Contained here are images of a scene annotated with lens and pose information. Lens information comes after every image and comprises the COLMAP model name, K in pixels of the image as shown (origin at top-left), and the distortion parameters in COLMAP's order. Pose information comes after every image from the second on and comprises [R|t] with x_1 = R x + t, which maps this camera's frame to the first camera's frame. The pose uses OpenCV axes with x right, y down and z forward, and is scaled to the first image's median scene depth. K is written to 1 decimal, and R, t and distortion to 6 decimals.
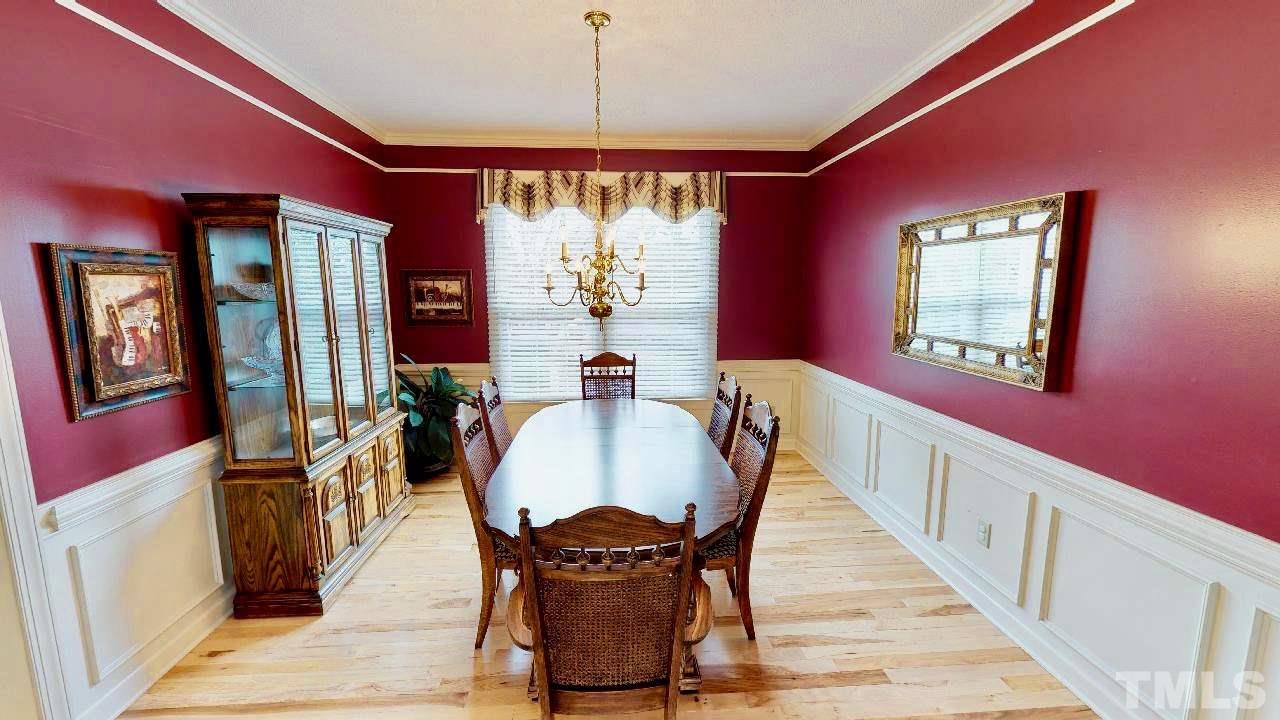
lens RADIAL K [[502.7, 0, 643.6], [0, 502.7, 356.3], [0, 0, 1]] dist [0.008402, -0.000511]
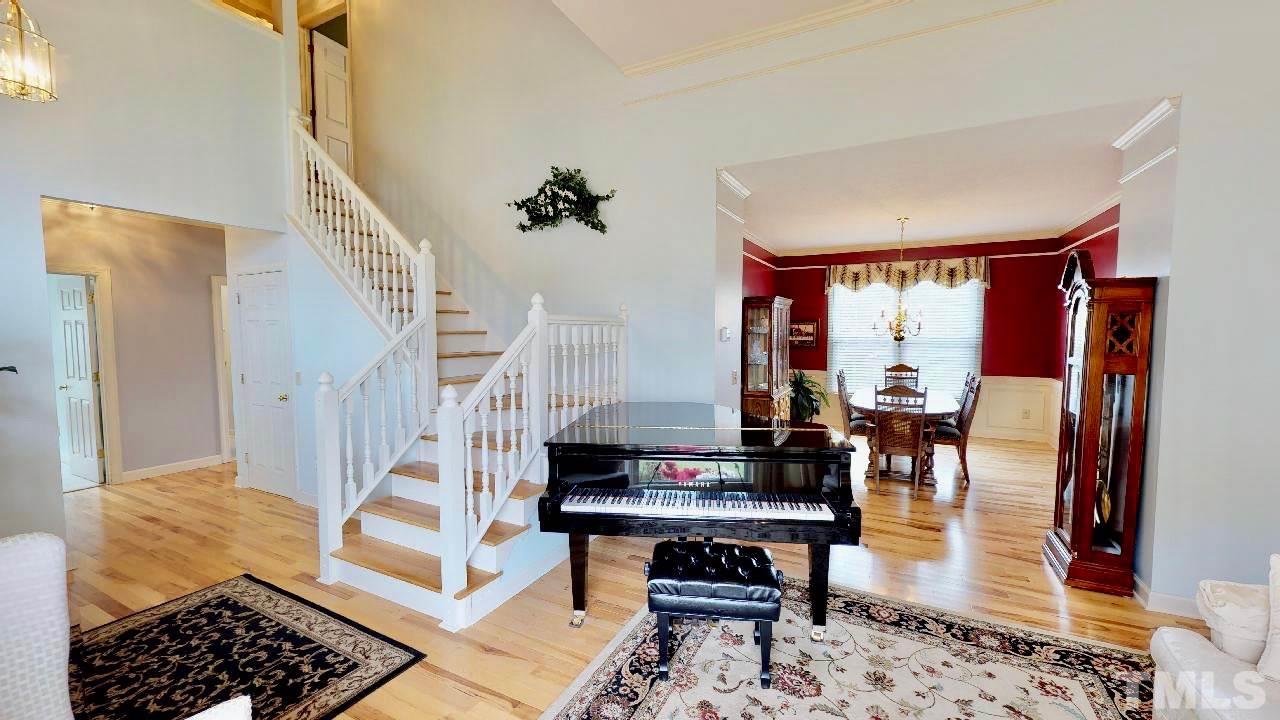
lens RADIAL K [[502.7, 0, 647.4], [0, 502.7, 361.4], [0, 0, 1]] dist [0.008402, -0.000511]
pose [[0.858589, 0.032273, -0.511647, 0.063478], [-0.069435, 0.996141, -0.053685, 0.128395], [0.507940, 0.081620, 0.857517, -0.908372]]
